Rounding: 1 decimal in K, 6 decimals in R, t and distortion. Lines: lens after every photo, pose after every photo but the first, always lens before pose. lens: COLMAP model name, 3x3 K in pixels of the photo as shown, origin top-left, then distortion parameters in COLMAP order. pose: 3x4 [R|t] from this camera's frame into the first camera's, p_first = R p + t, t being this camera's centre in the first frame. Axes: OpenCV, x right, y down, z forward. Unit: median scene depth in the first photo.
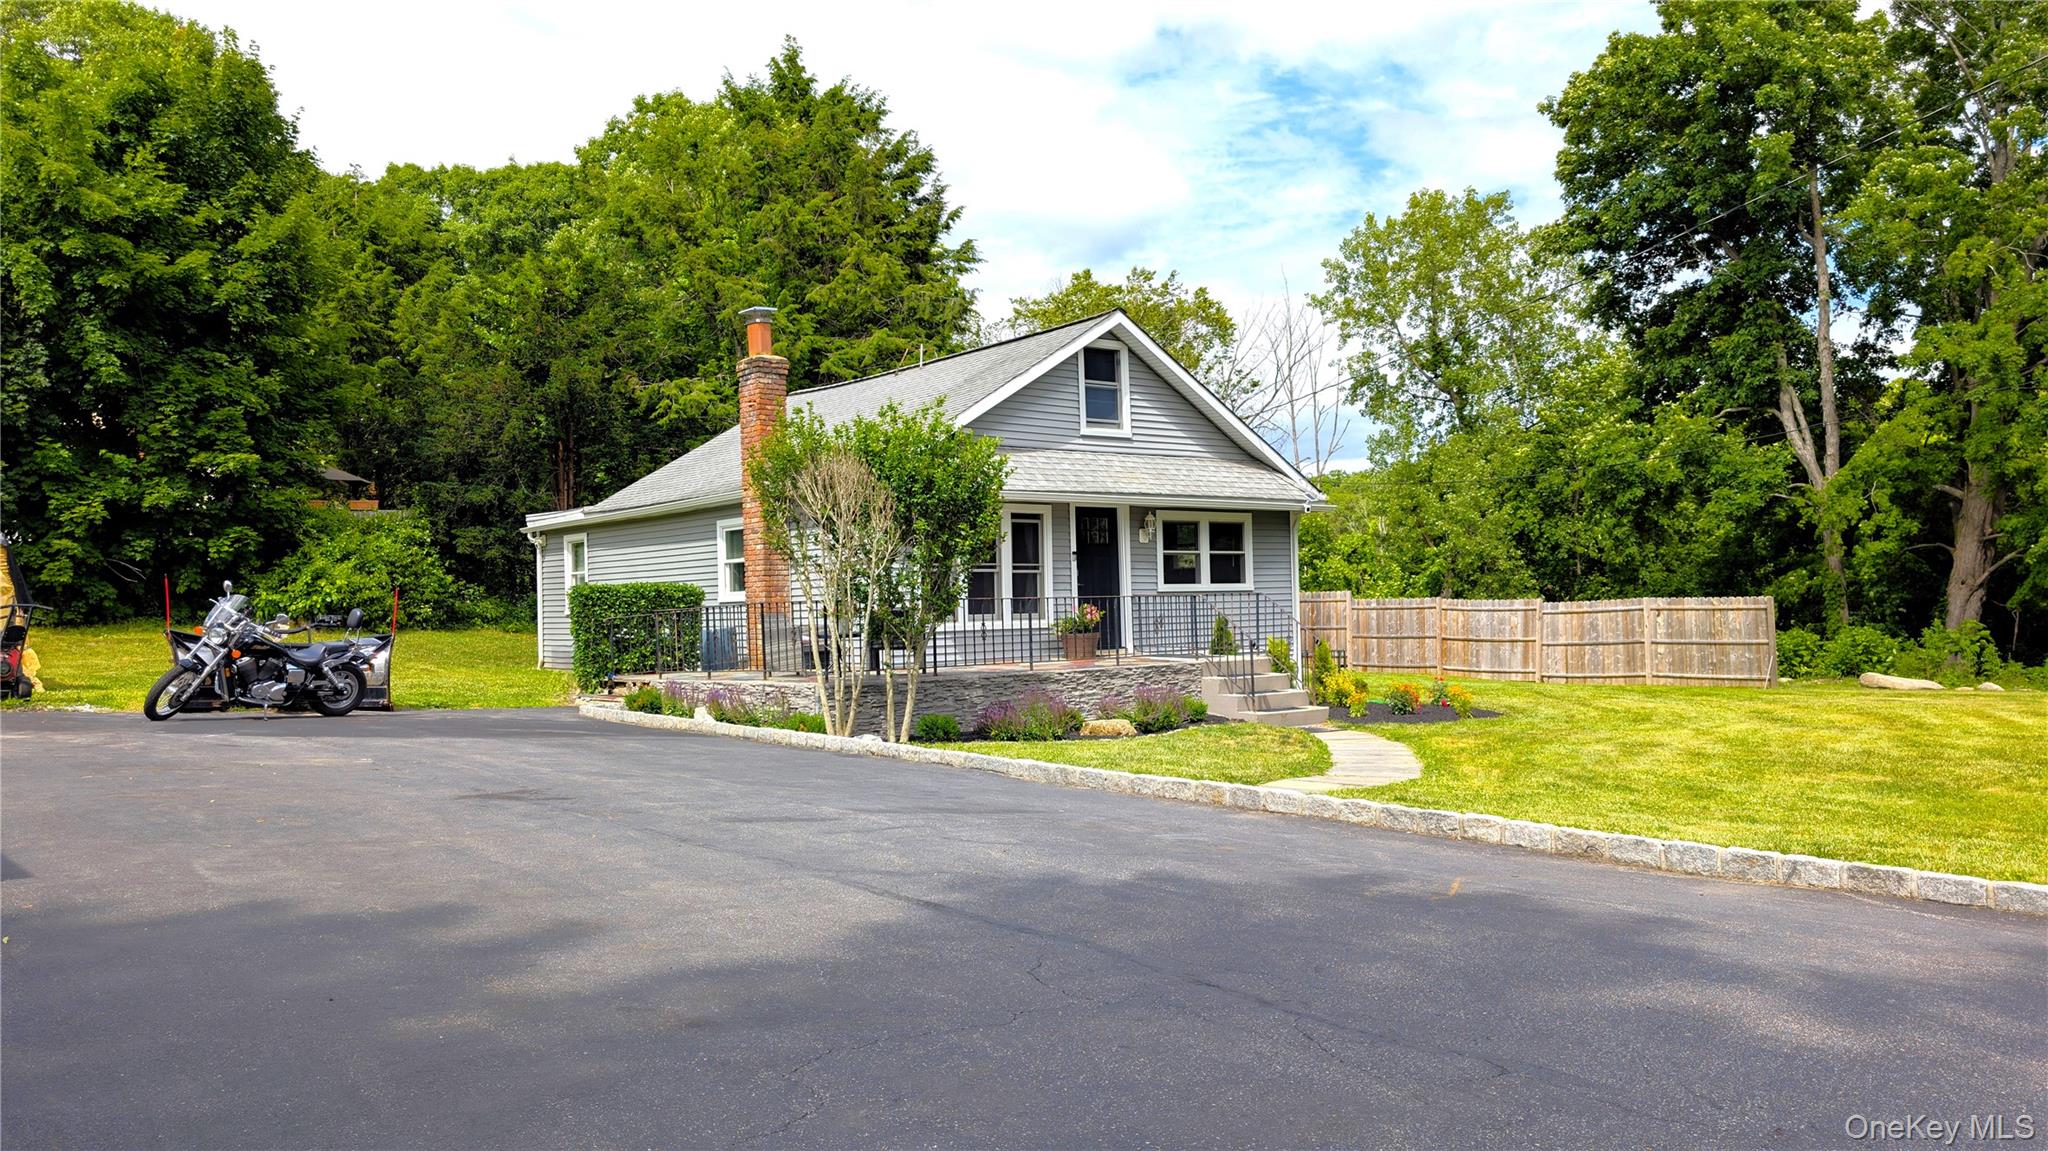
lens RADIAL K [[1472.1, 0, 1024.0], [0, 1472.1, 575.5], [0, 0, 1]] dist [0.020110, -0.008339]
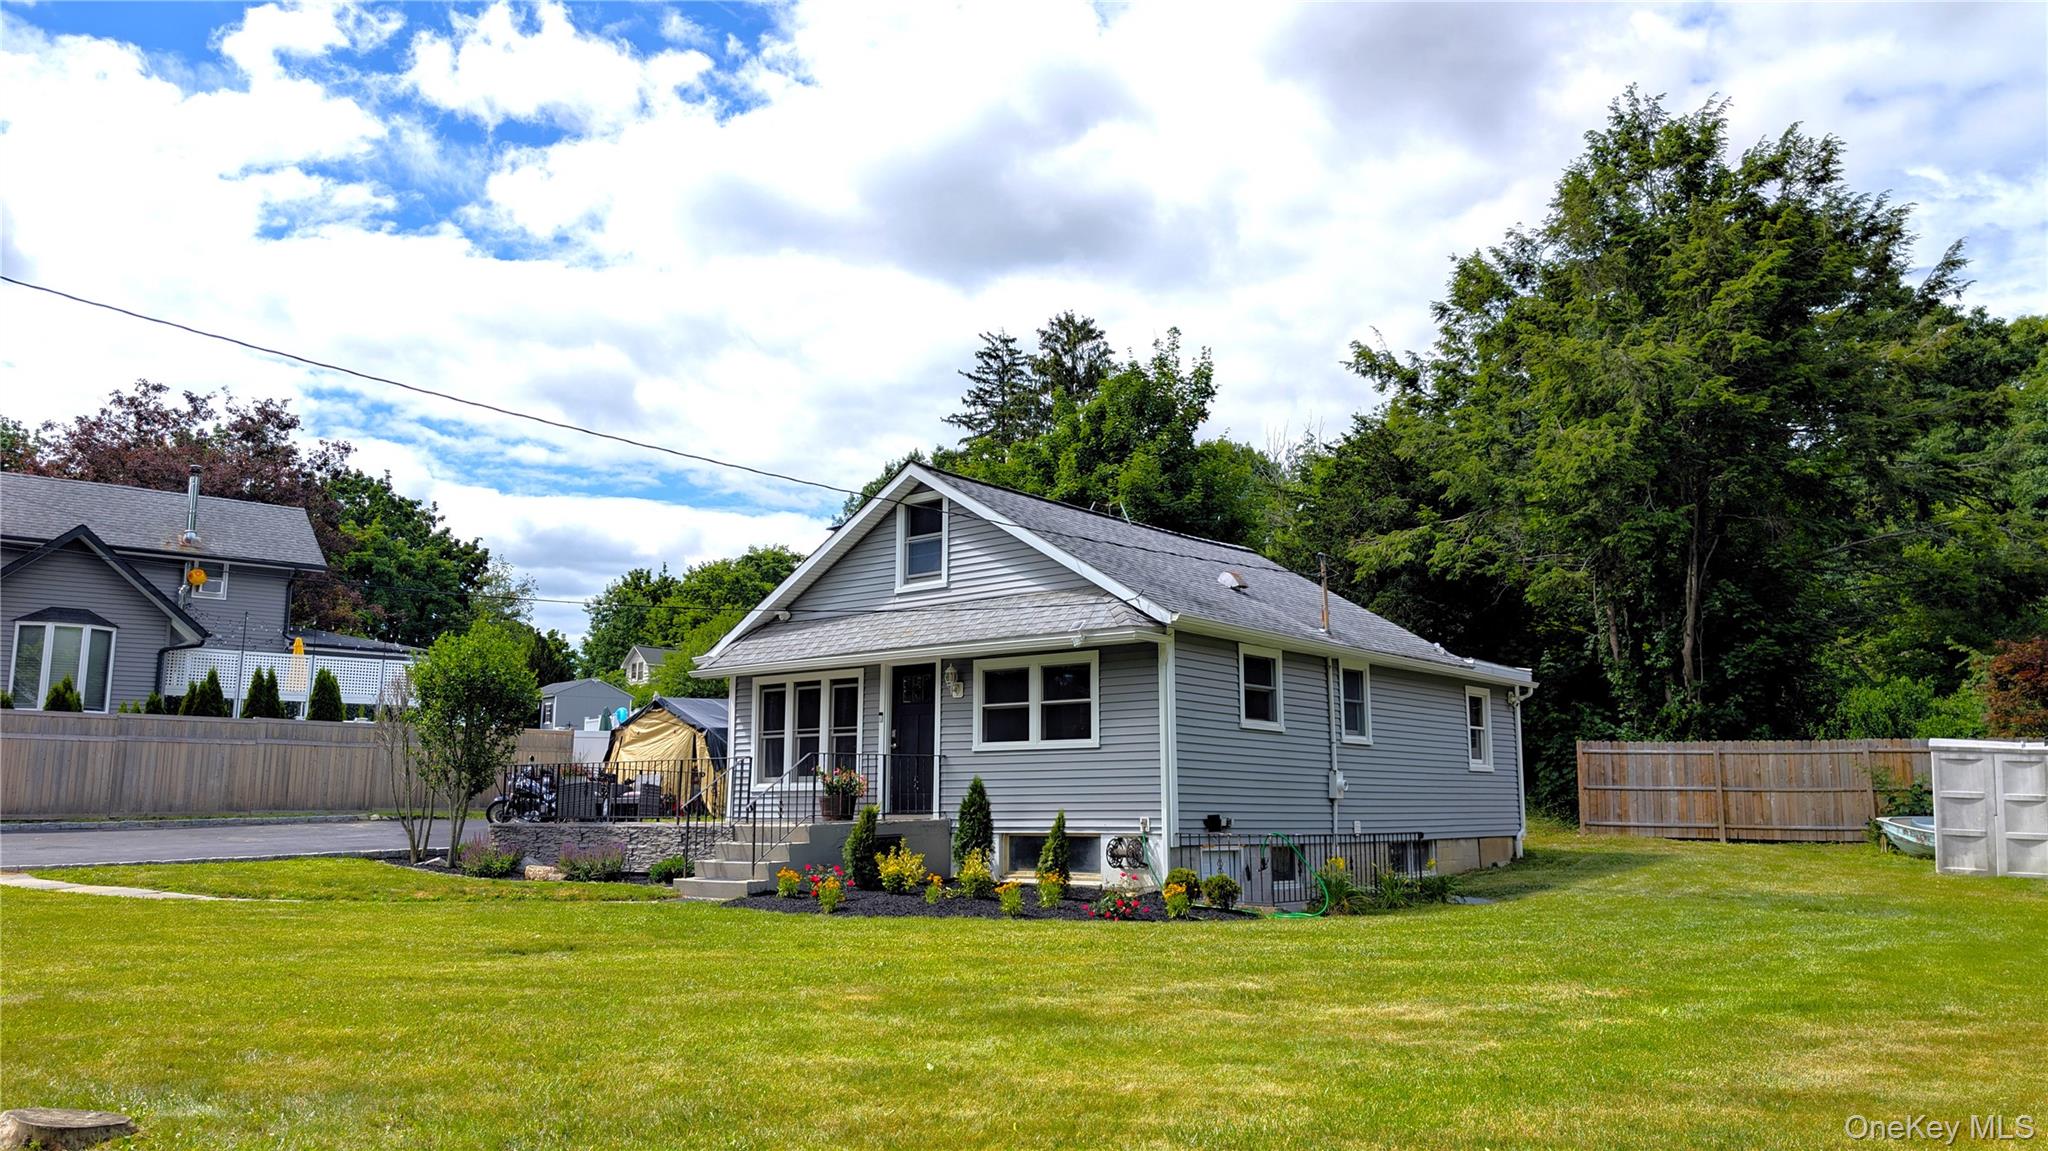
lens RADIAL K [[1472.1, 0, 1024.0], [0, 1472.1, 575.5], [0, 0, 1]] dist [0.020110, -0.008339]
pose [[0.182908, -0.126116, -0.975008, 1.019242], [0.020421, 0.992011, -0.124484, 0.017536], [0.982918, 0.002859, 0.184022, 0.896757]]
